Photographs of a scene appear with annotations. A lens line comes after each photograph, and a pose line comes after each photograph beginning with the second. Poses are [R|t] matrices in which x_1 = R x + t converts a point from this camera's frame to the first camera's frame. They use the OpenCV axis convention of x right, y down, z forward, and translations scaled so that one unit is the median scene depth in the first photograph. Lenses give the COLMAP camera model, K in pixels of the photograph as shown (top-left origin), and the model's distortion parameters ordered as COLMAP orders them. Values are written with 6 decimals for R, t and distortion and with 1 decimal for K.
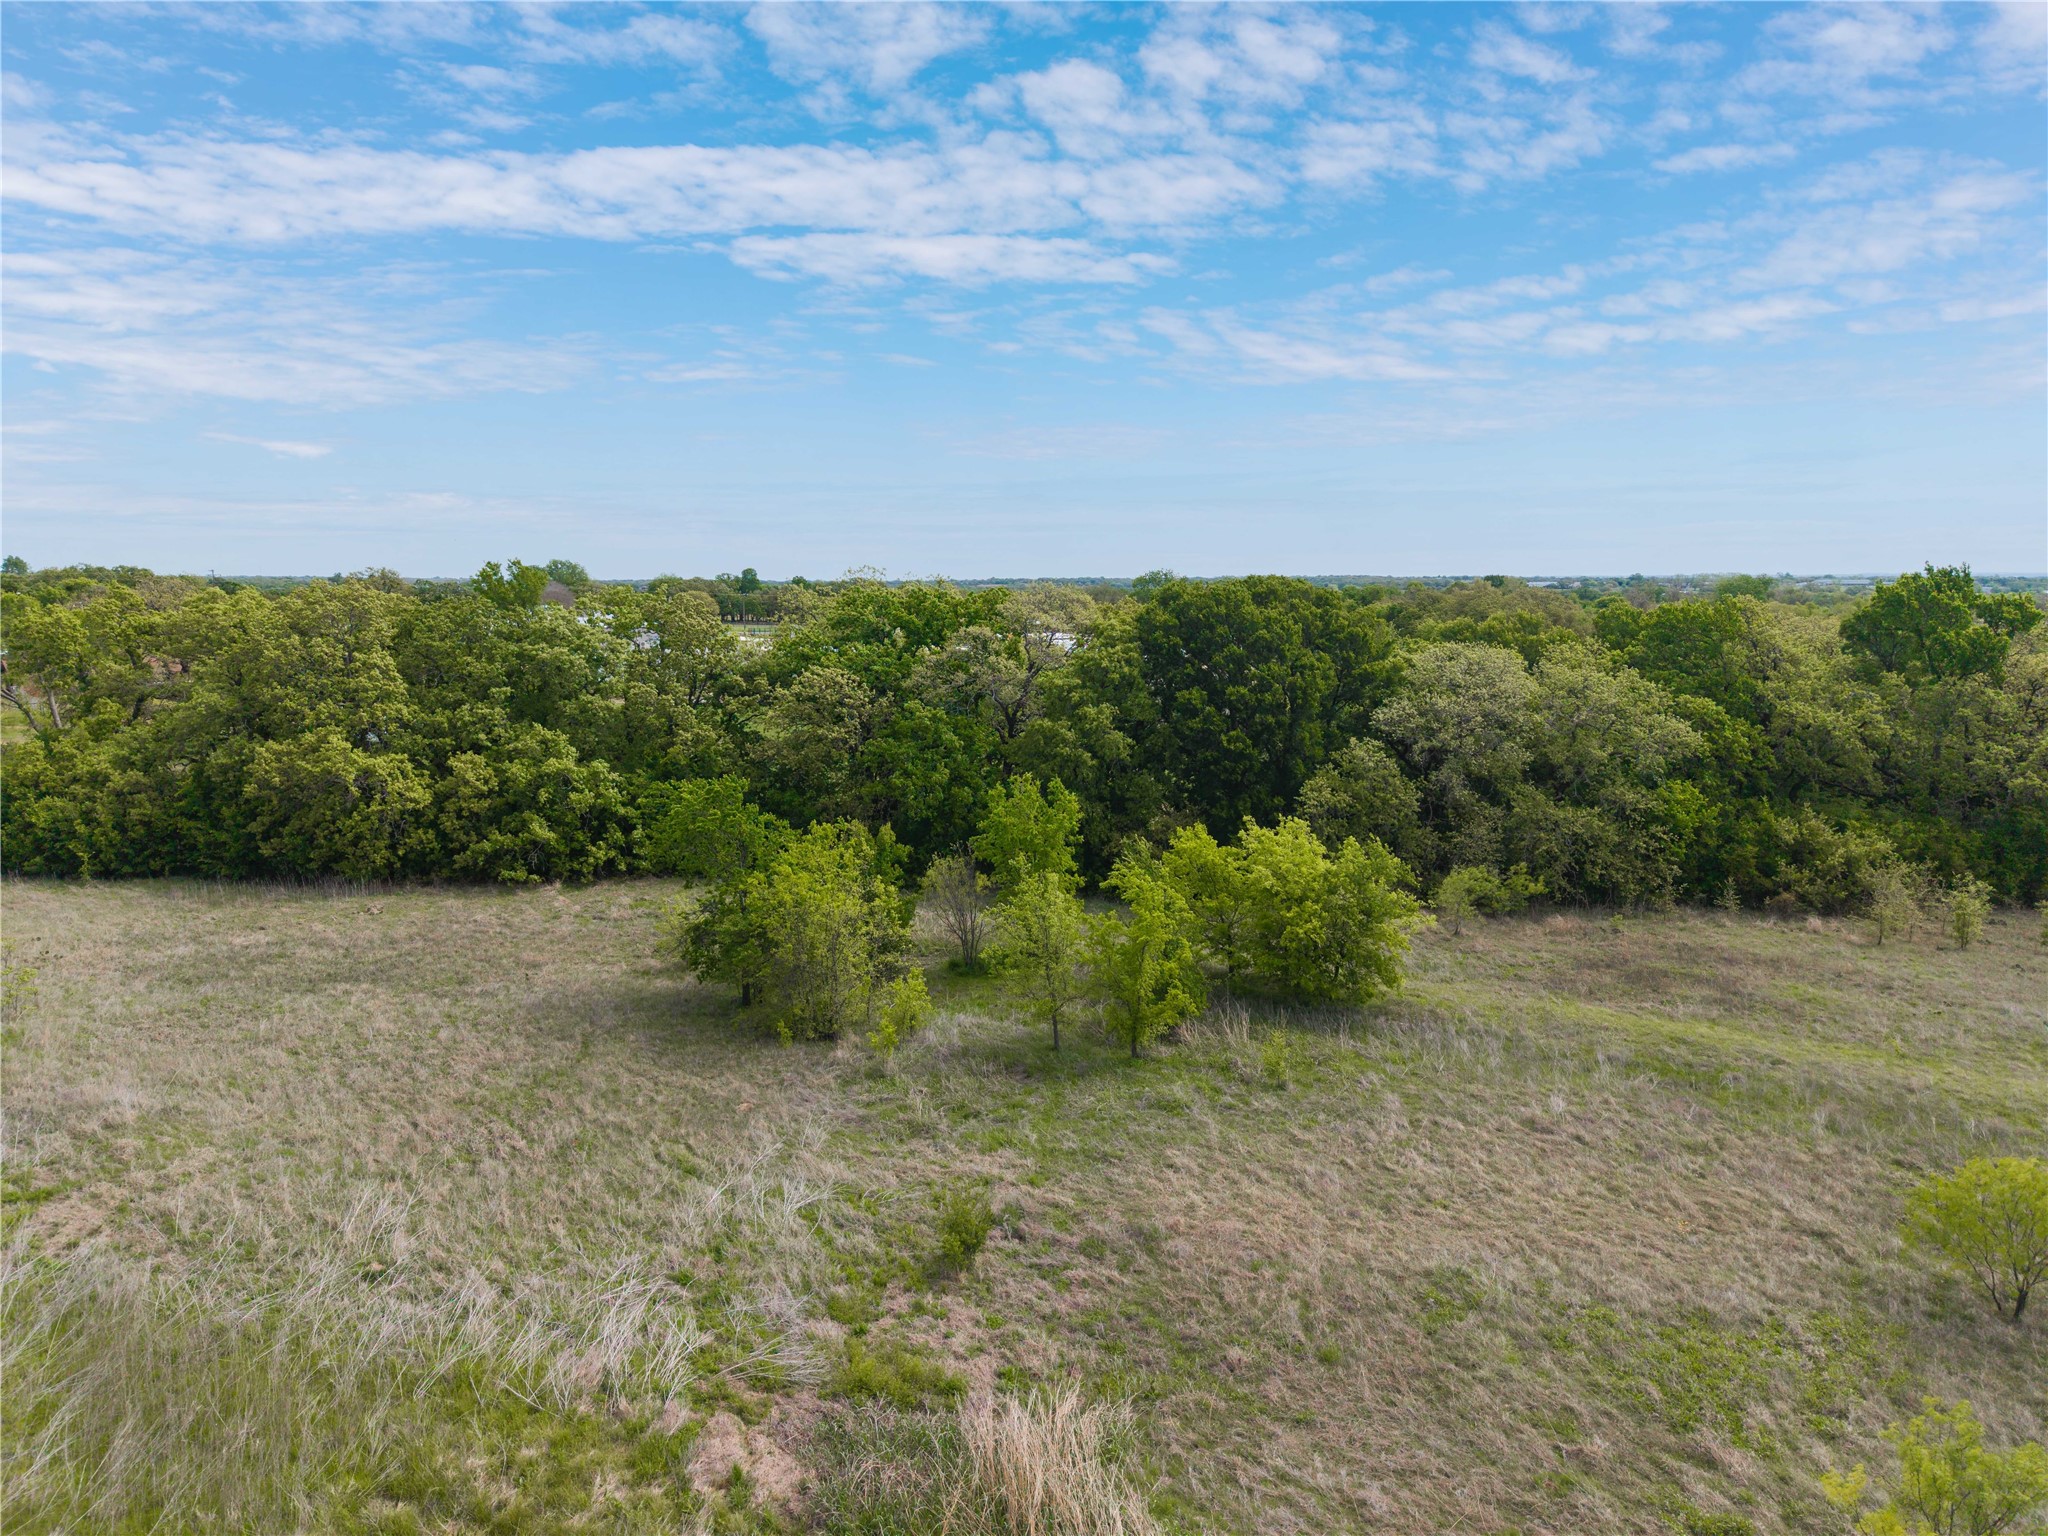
lens RADIAL K [[1377.0, 0, 1010.4], [0, 1377.0, 768.2], [0, 0, 1]] dist [0.022757, -0.022708]
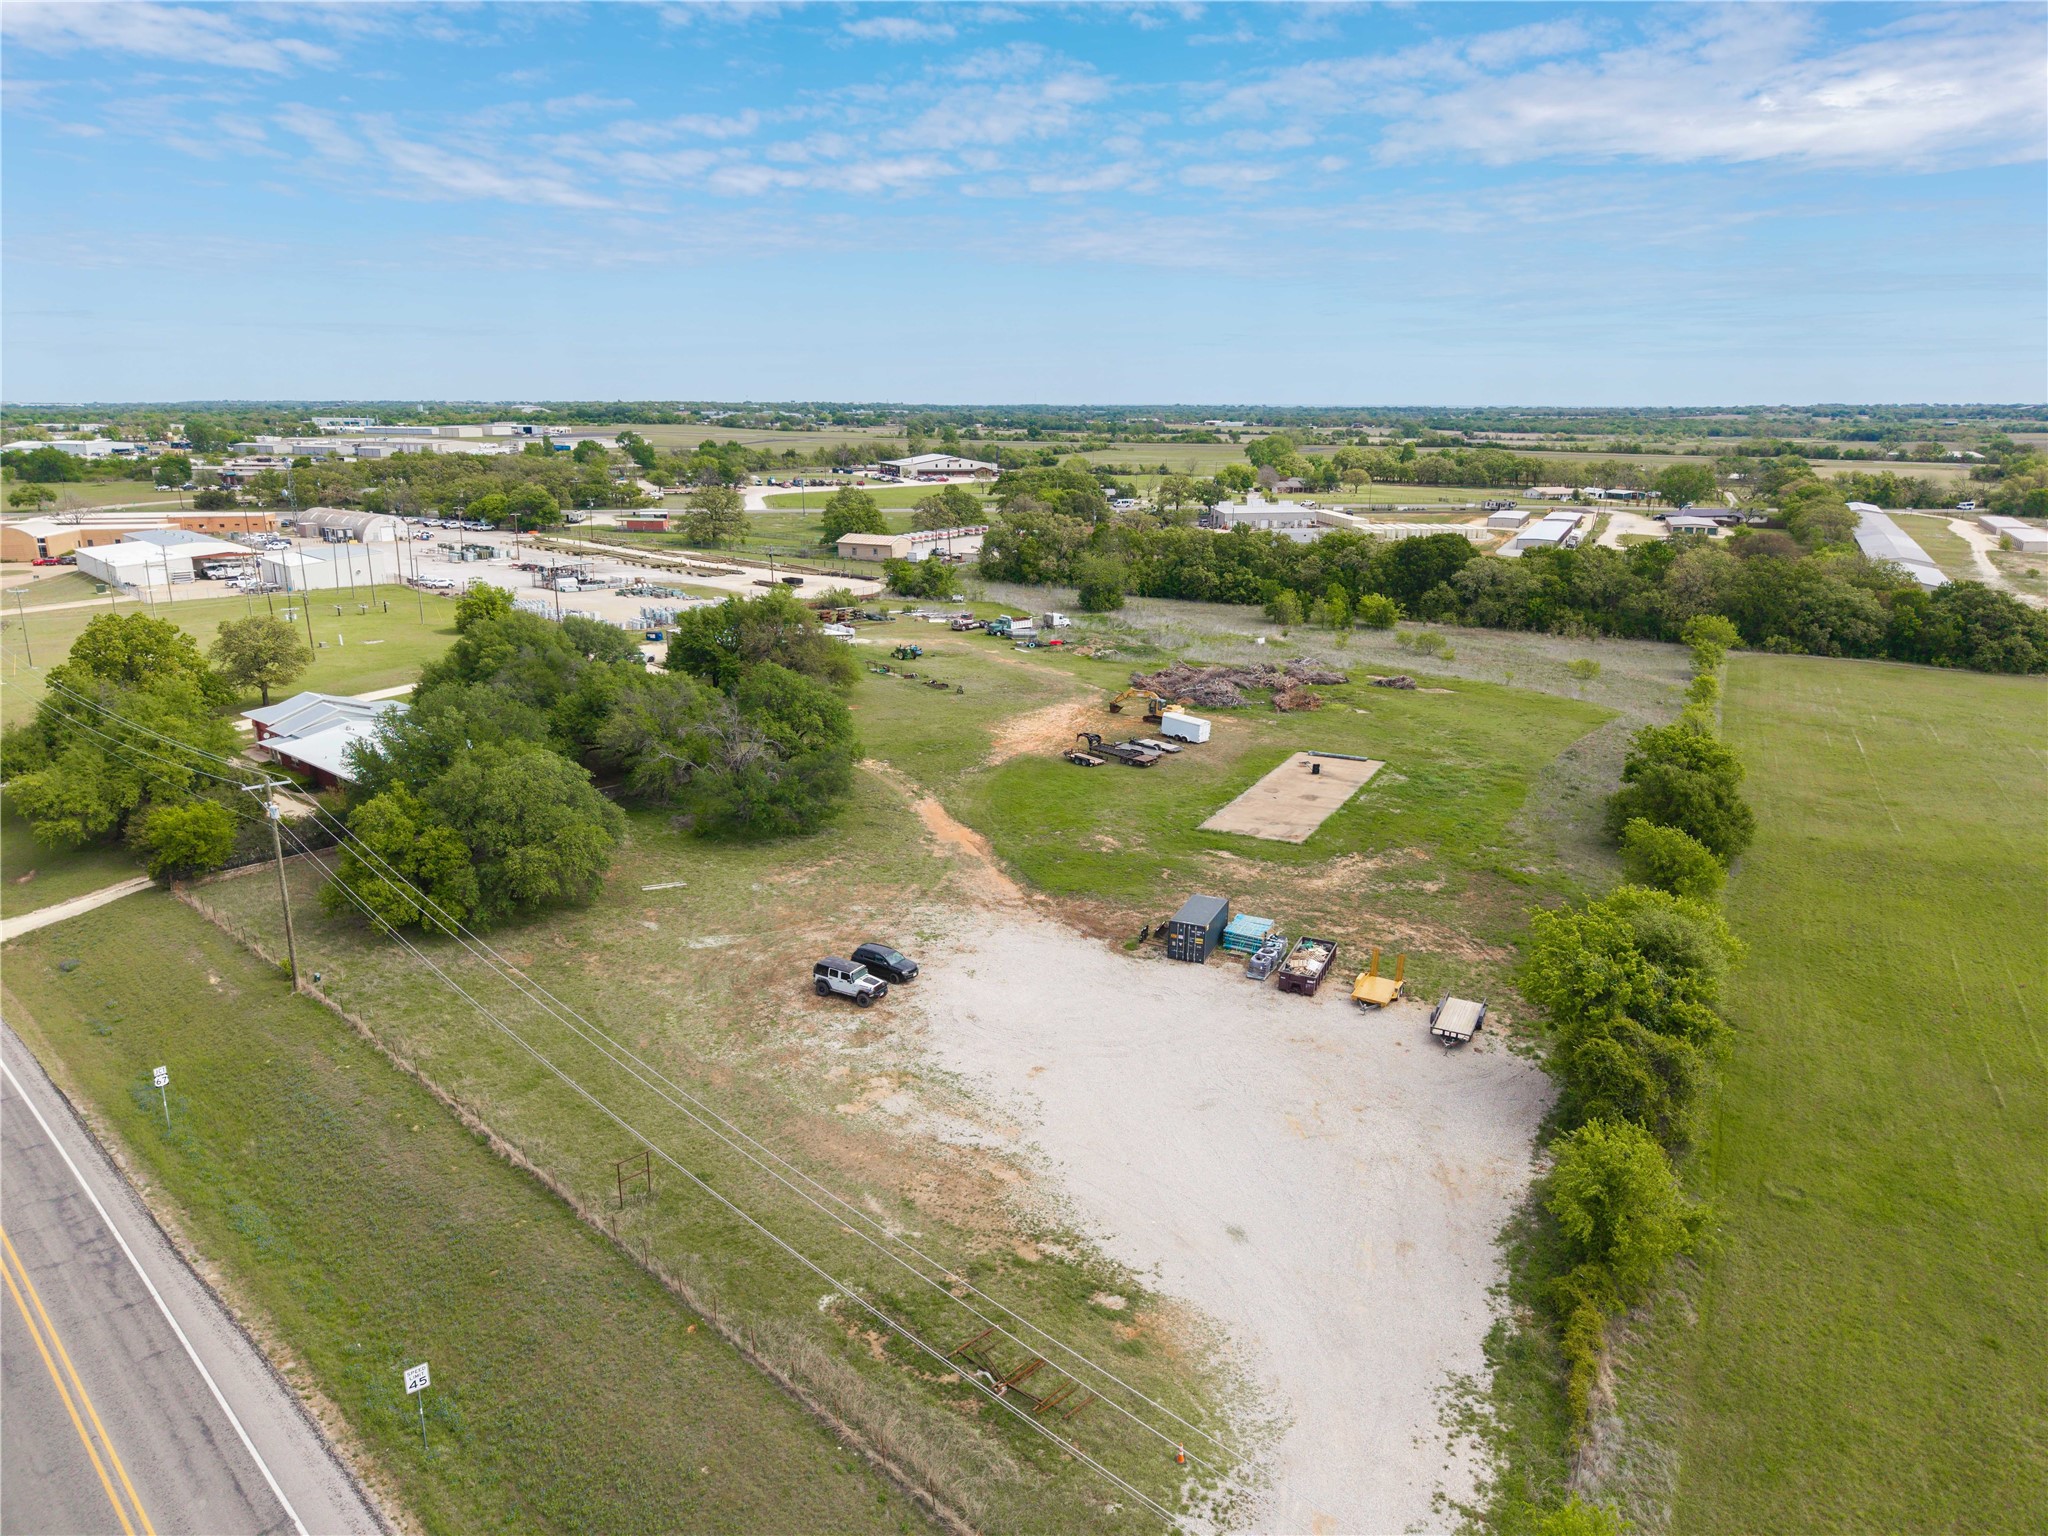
lens RADIAL K [[1377.0, 0, 1029.7], [0, 1377.0, 773.1], [0, 0, 1]] dist [0.022757, -0.022708]
pose [[0.883409, 0.122470, -0.452315, 1.044676], [-0.061964, 0.987297, 0.146302, 0.015248], [0.464487, -0.101217, 0.879777, -3.030266]]
